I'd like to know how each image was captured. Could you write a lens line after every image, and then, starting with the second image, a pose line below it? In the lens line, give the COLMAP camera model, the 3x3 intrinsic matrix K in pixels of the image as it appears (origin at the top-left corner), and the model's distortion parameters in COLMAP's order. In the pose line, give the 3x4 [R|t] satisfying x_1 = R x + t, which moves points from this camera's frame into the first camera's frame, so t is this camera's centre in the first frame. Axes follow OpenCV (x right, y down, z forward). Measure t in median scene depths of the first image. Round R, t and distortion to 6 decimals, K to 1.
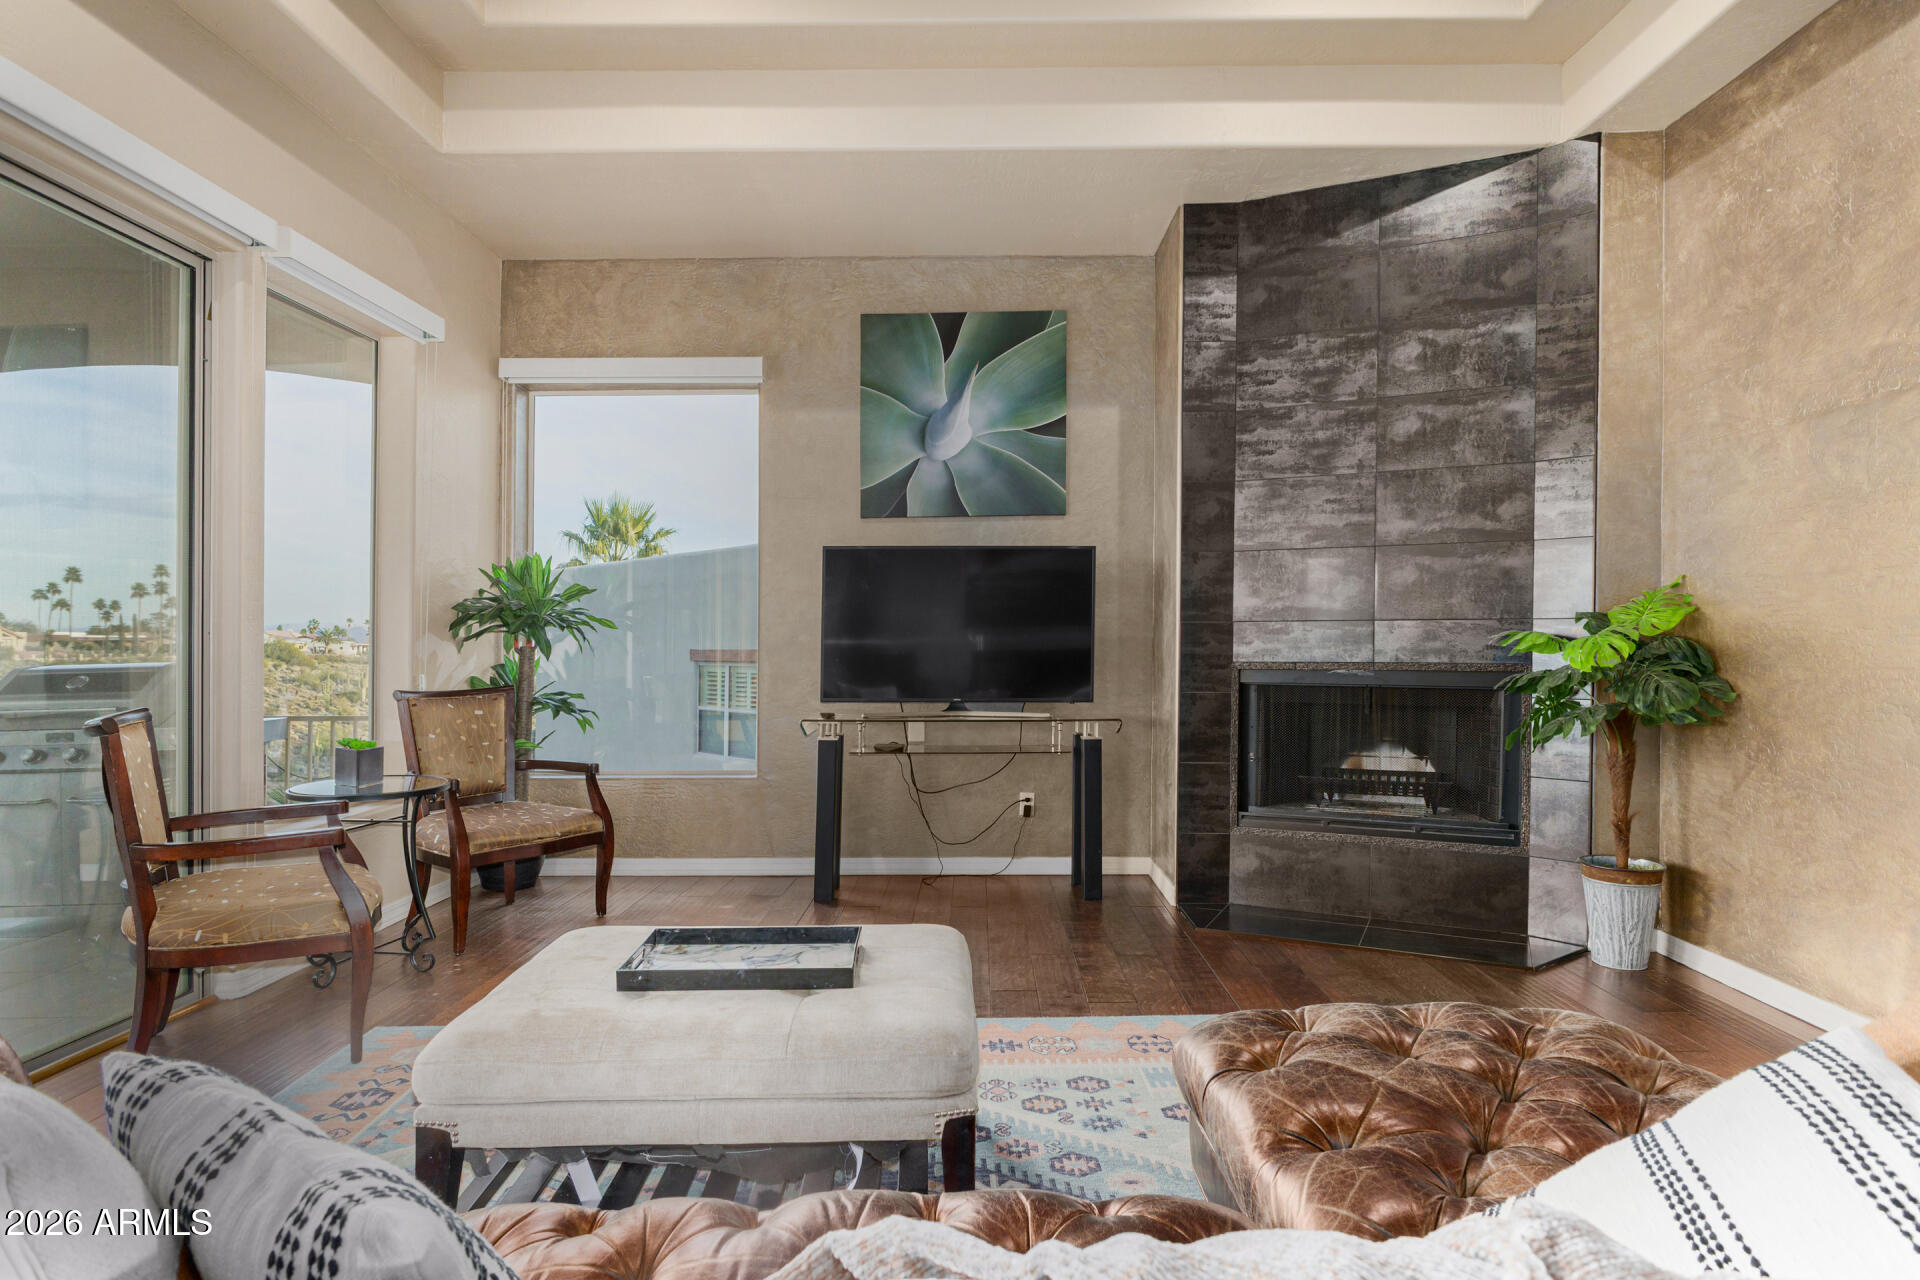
lens RADIAL K [[1080.5, 0, 955.9], [0, 1080.5, 653.7], [0, 0, 1]] dist [0.000462, 0.001310]
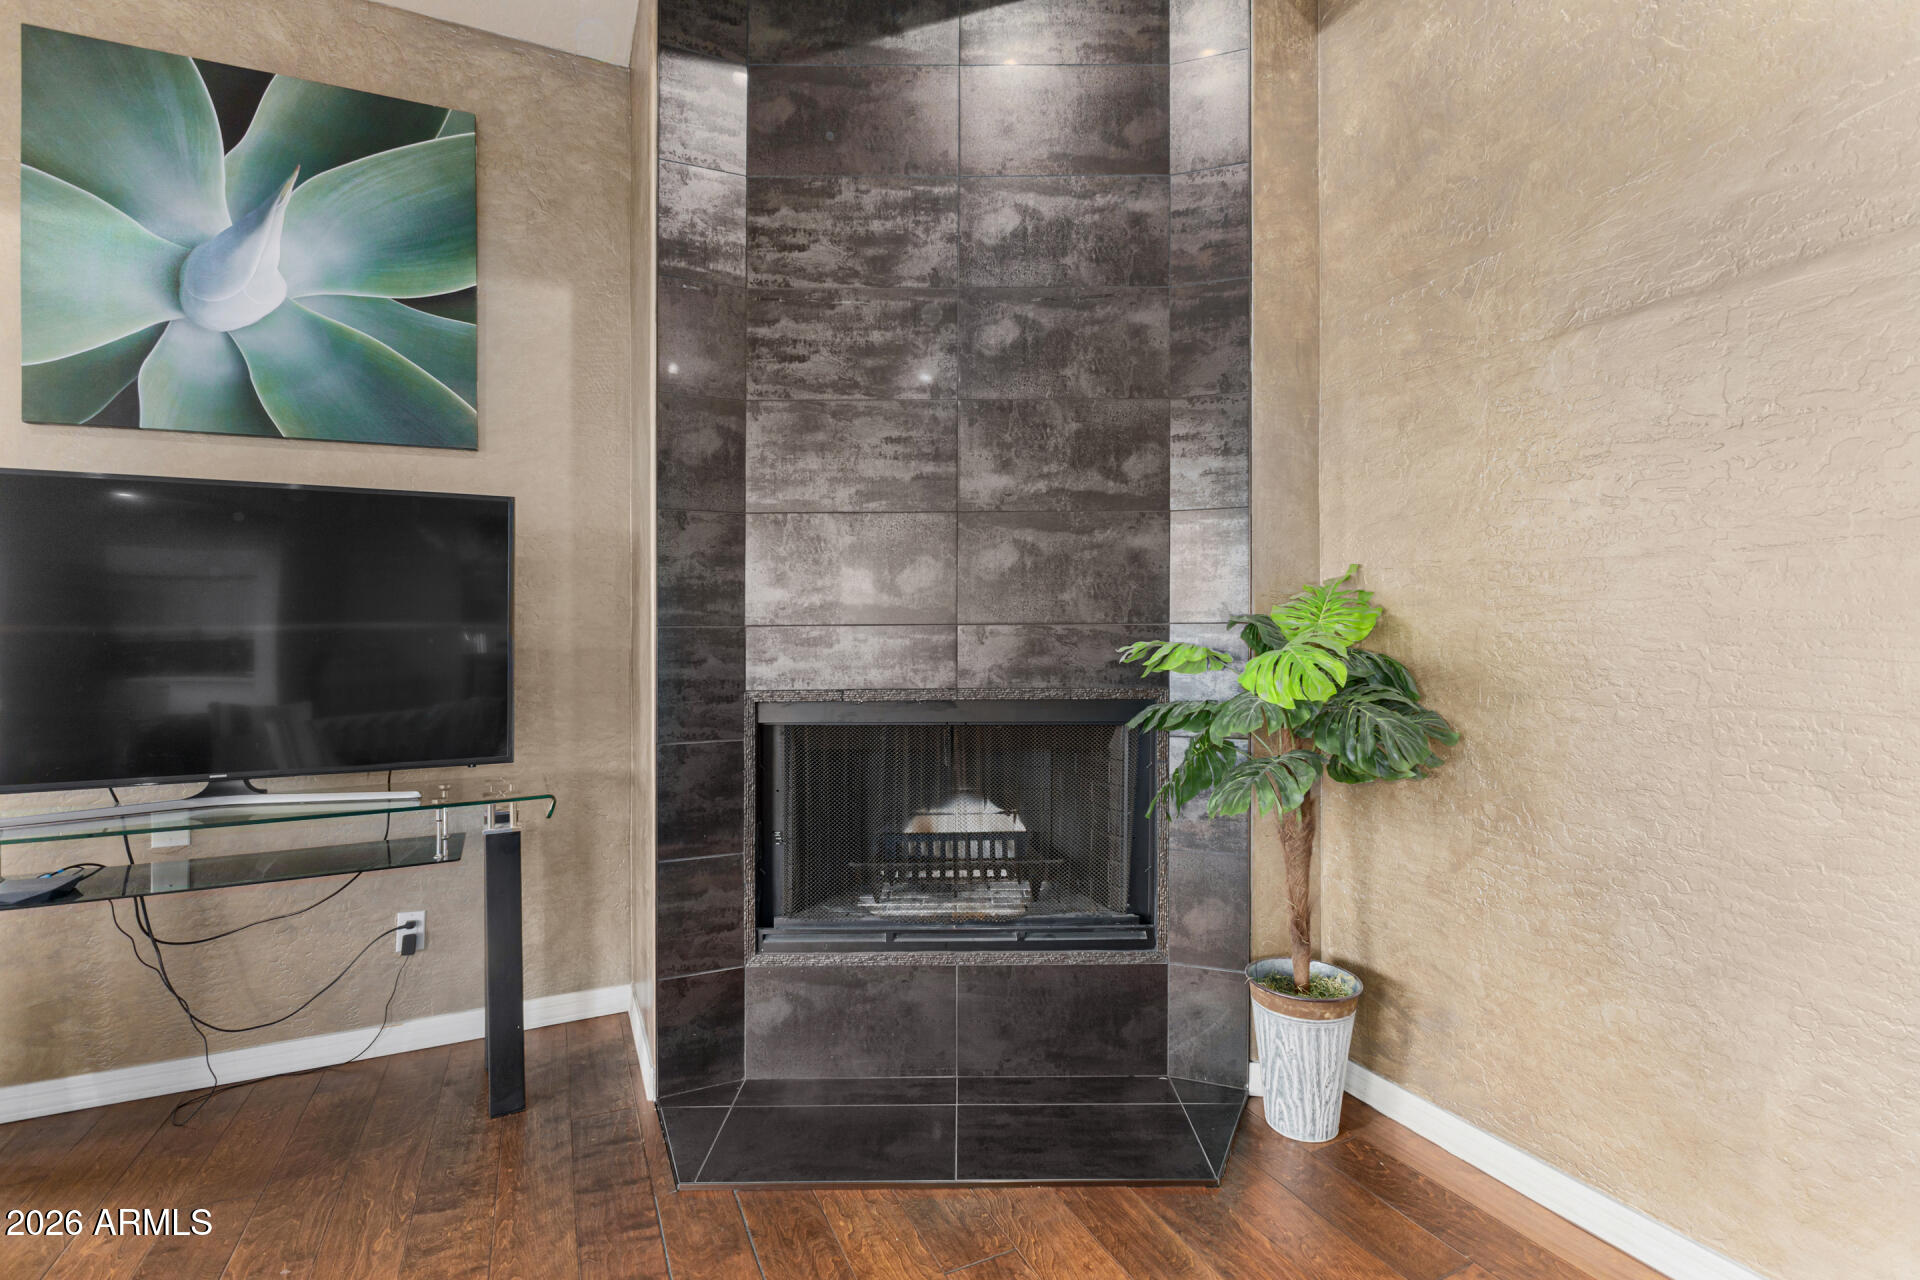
lens RADIAL K [[882.4, 0, 960.6], [0, 882.4, 649.1], [0, 0, 1]] dist [-0.023117, 0.000349]
pose [[0.898267, -0.011449, 0.439302, 0.153364], [0.009649, 0.999933, 0.006331, -0.019462], [-0.439345, -0.001448, 0.898317, 0.518473]]
